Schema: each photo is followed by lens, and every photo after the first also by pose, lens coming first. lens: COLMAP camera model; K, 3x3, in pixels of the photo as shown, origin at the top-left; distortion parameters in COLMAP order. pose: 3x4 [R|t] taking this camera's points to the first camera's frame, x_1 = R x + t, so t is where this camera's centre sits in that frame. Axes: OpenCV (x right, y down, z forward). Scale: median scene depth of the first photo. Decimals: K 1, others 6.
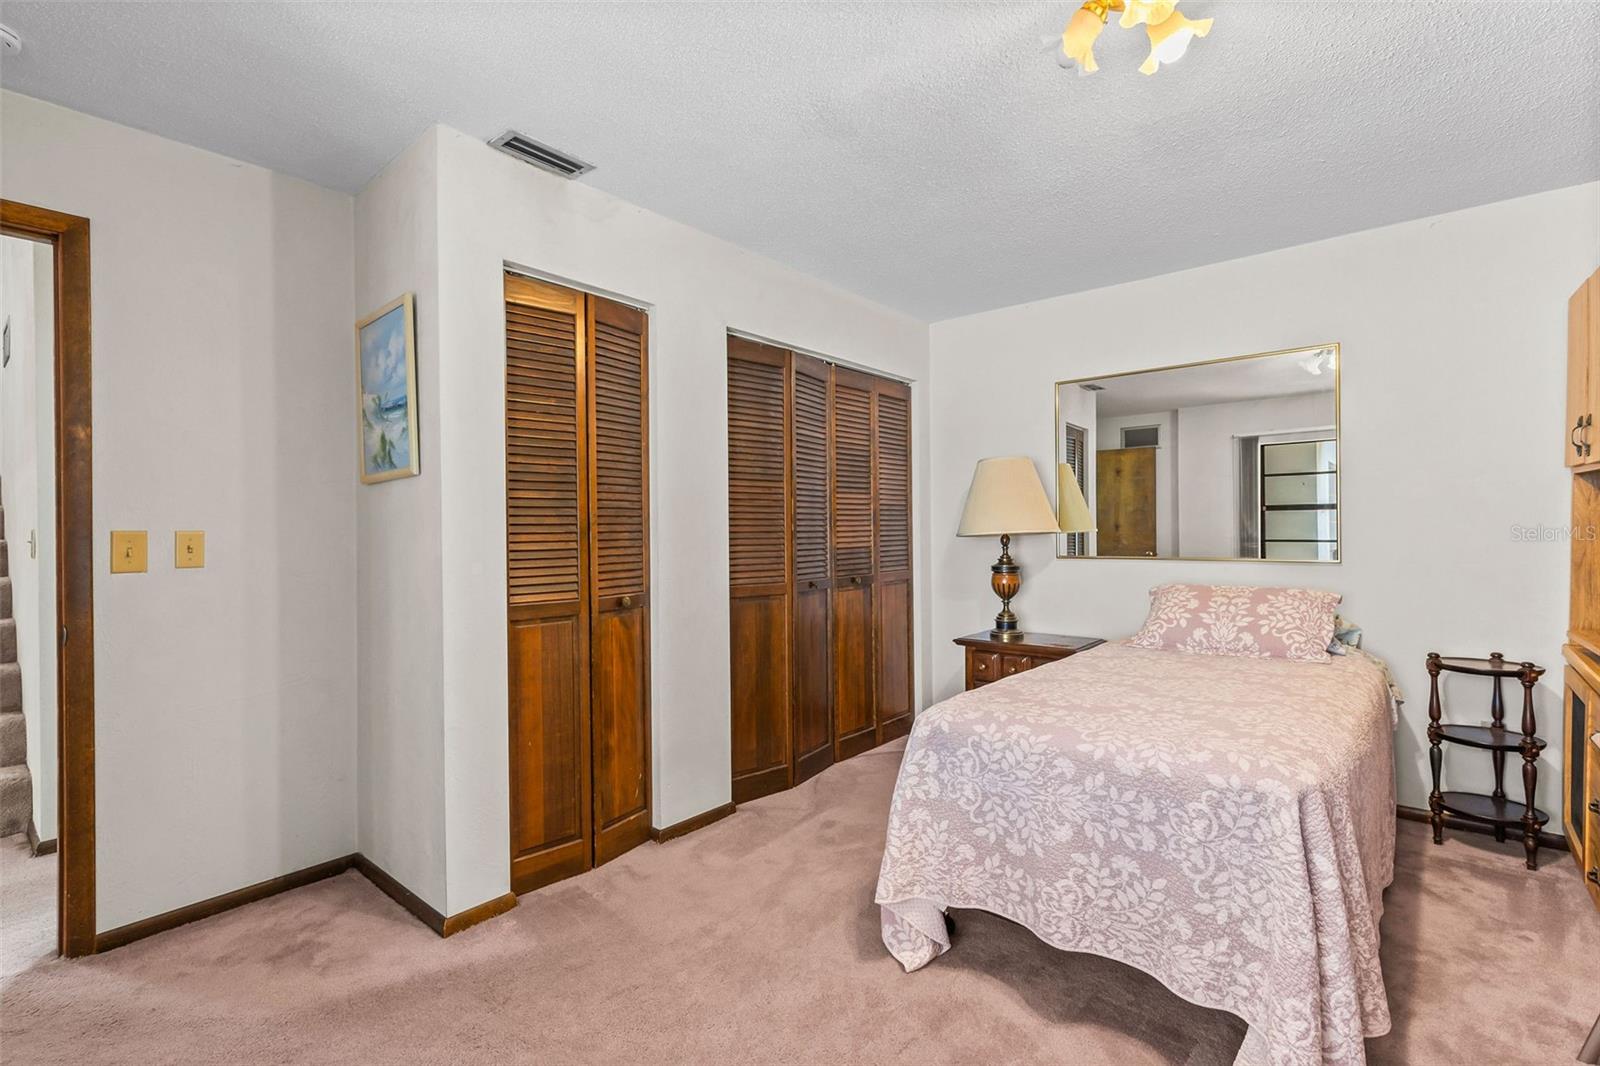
lens RADIAL K [[727.4, 0, 807.4], [0, 727.4, 528.3], [0, 0, 1]] dist [0.001542, -0.000700]
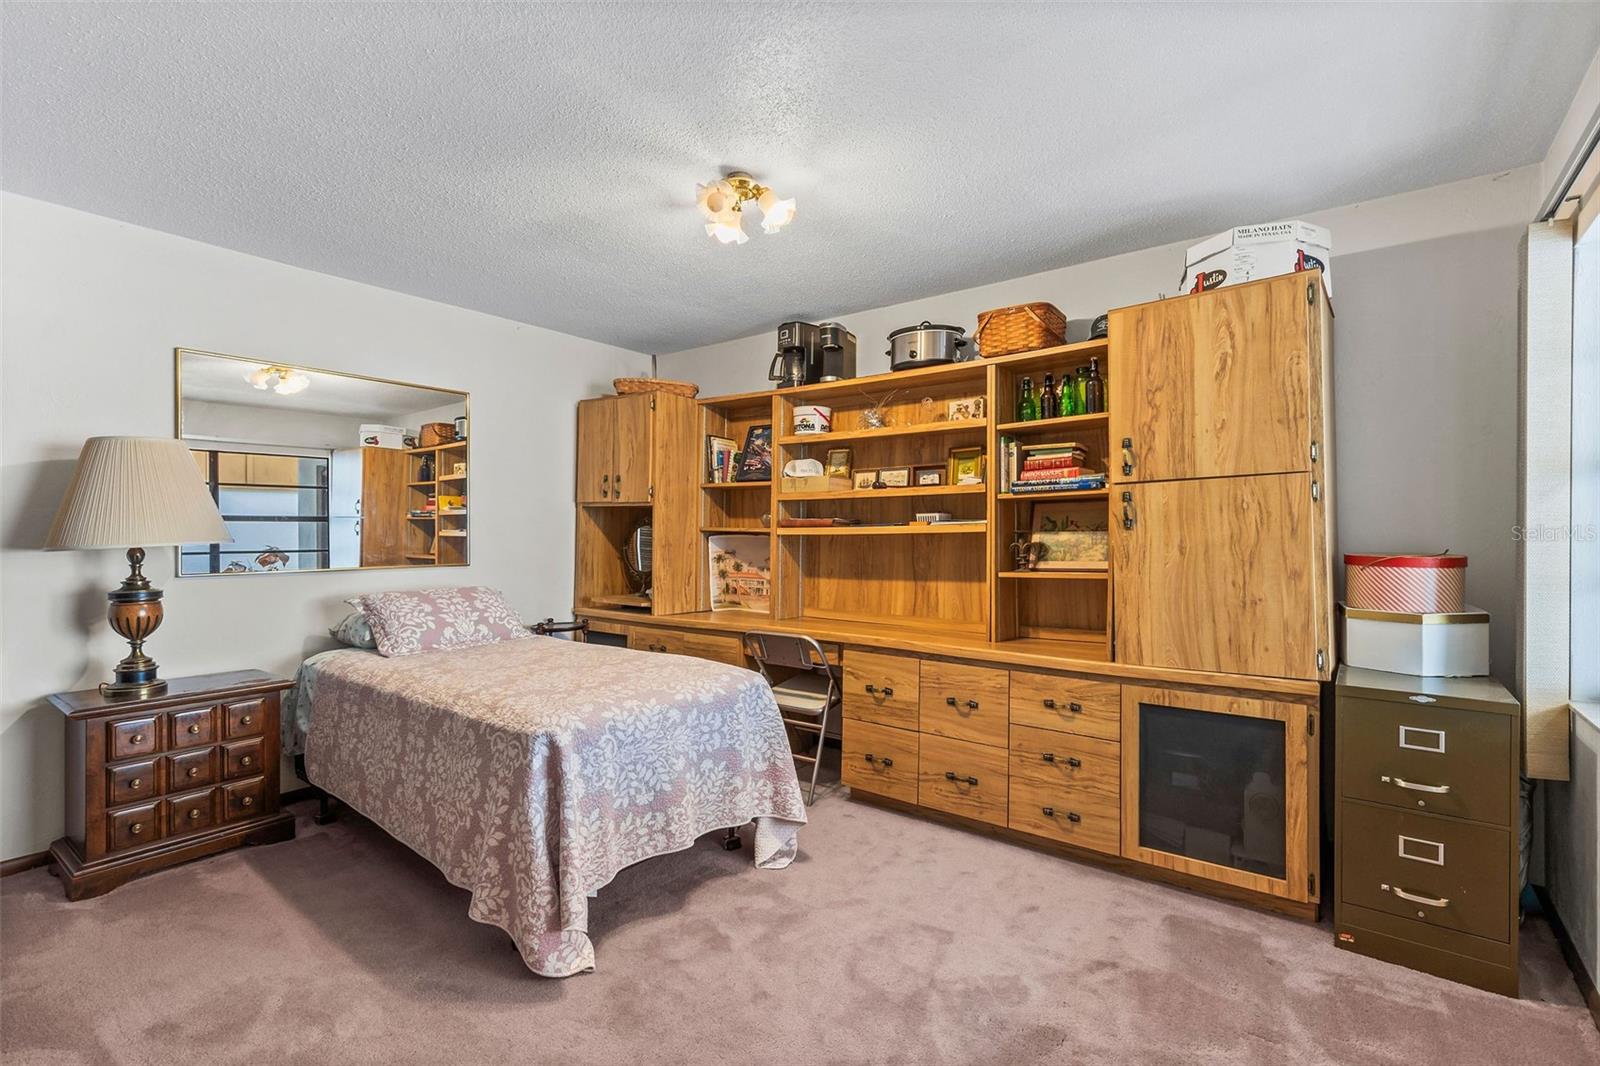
lens RADIAL K [[727.4, 0, 806.0], [0, 727.4, 537.1], [0, 0, 1]] dist [0.001542, -0.000700]
pose [[-0.049585, 0.005626, 0.998754, -0.623388], [0.004310, 0.999976, -0.005419, 0.007008], [-0.998761, 0.004036, -0.049608, 0.522267]]
